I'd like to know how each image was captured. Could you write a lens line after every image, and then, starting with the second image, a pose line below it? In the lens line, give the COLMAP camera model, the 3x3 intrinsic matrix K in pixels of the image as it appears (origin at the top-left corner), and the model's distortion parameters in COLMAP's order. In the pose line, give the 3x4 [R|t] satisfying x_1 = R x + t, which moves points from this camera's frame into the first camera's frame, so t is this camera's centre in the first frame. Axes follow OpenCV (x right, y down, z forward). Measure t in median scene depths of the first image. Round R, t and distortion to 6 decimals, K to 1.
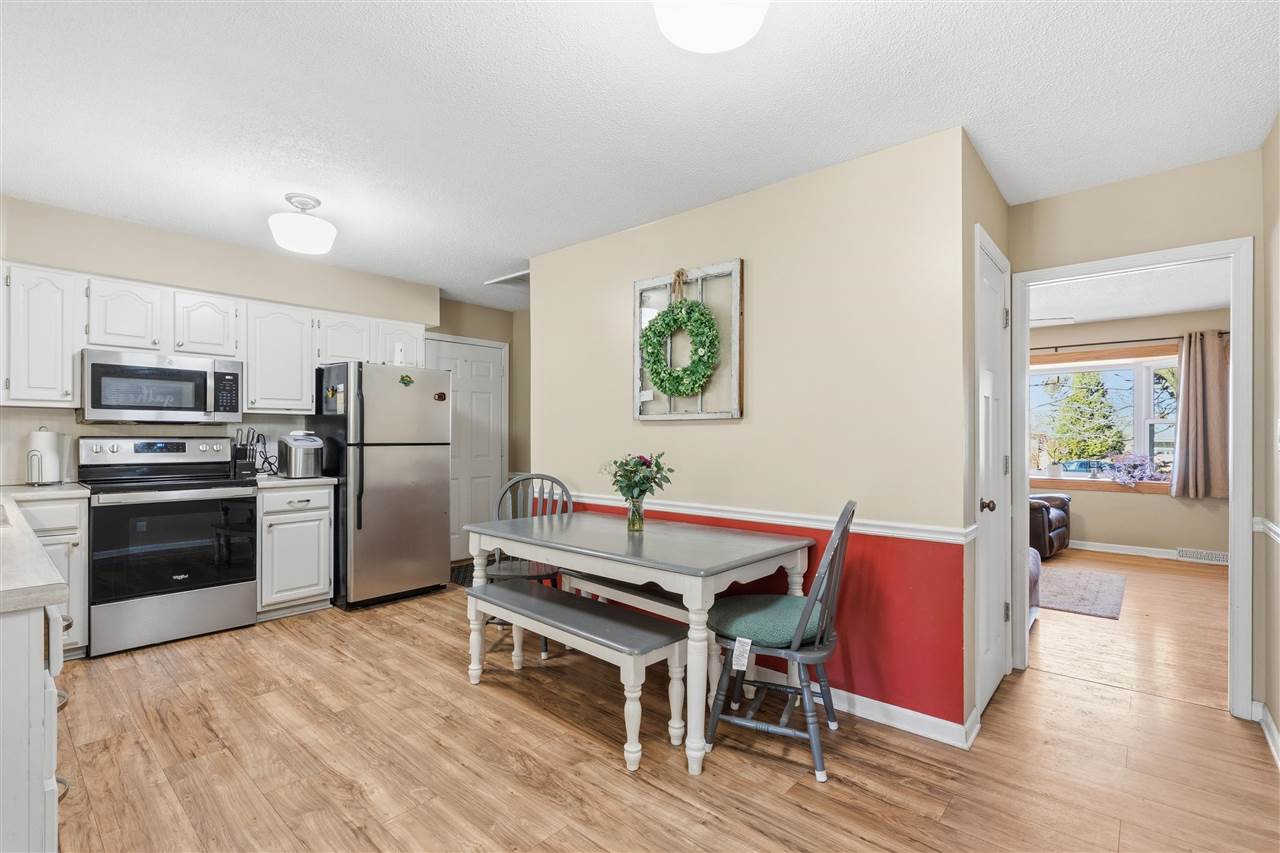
lens RADIAL K [[586.5, 0, 639.4], [0, 586.5, 440.3], [0, 0, 1]] dist [0.003100, 0.000029]
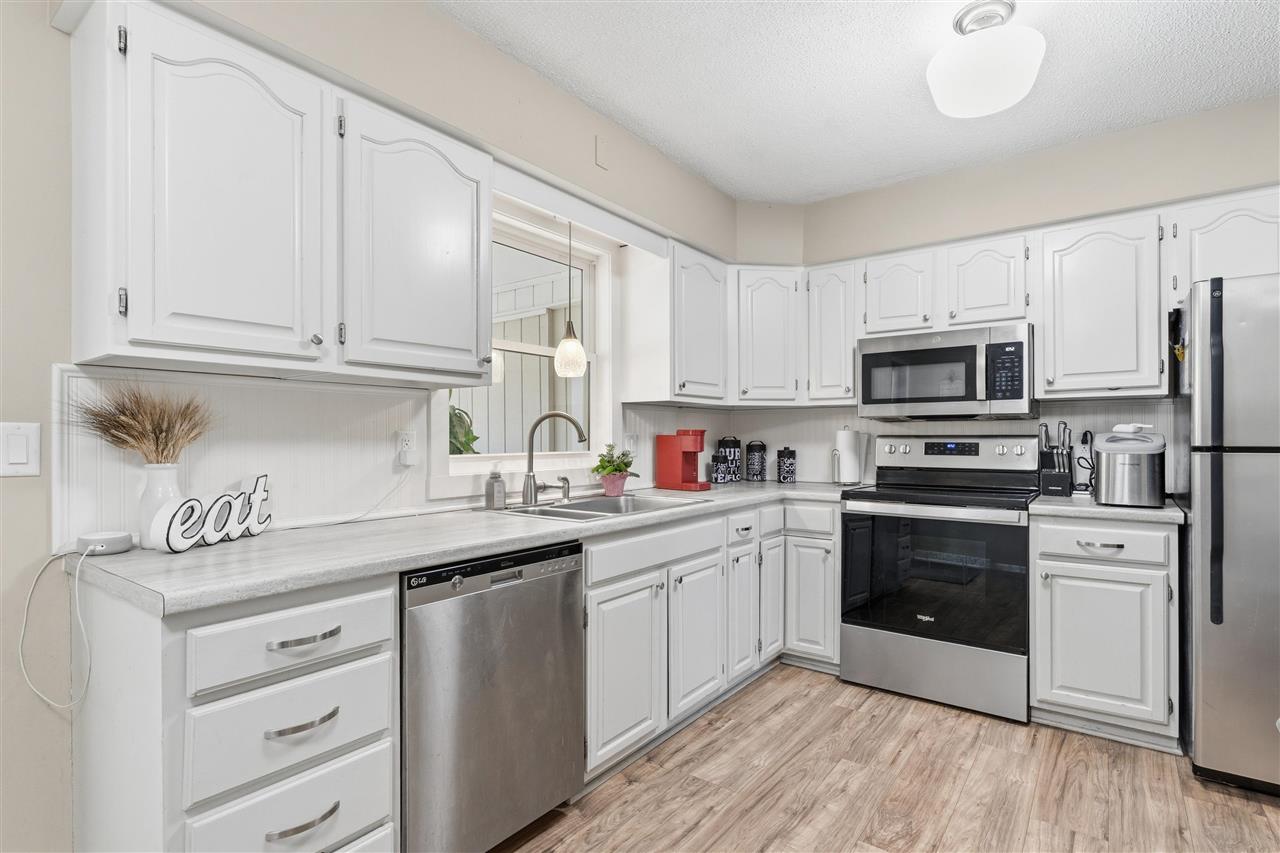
lens RADIAL K [[624.6, 0, 642.7], [0, 624.6, 438.3], [0, 0, 1]] dist [0.001650, 0.000152]
pose [[0.078997, -0.003341, -0.996869, 0.001749], [-0.004359, 0.999984, -0.003697, 0.002643], [0.996865, 0.004637, 0.078981, 0.505651]]
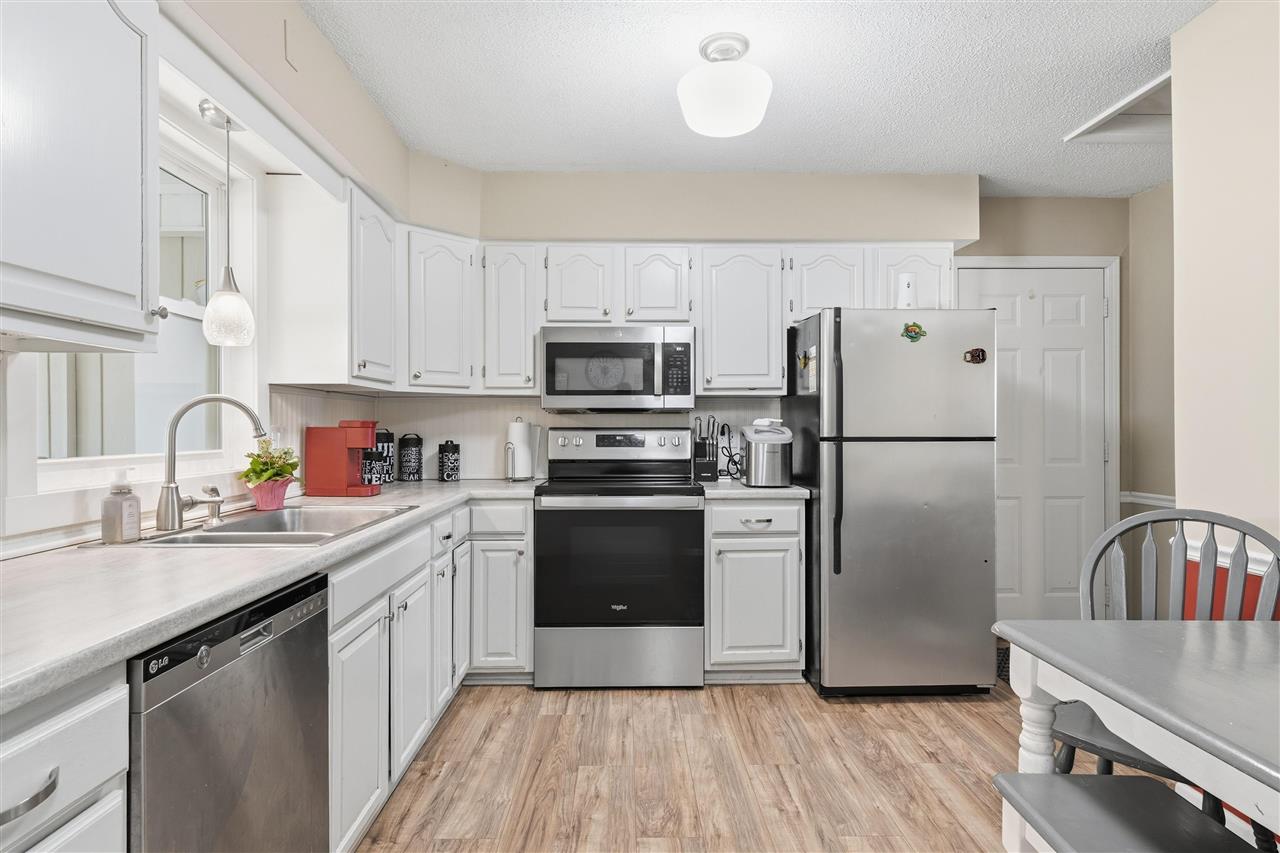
lens RADIAL K [[697.3, 0, 636.2], [0, 697.3, 426.5], [0, 0, 1]] dist [-0.004541, 0.008132]
pose [[0.674792, -0.006055, -0.737983, -0.072825], [-0.000639, 0.999961, -0.008789, 0.000739], [0.738008, 0.006402, 0.674762, 0.348964]]
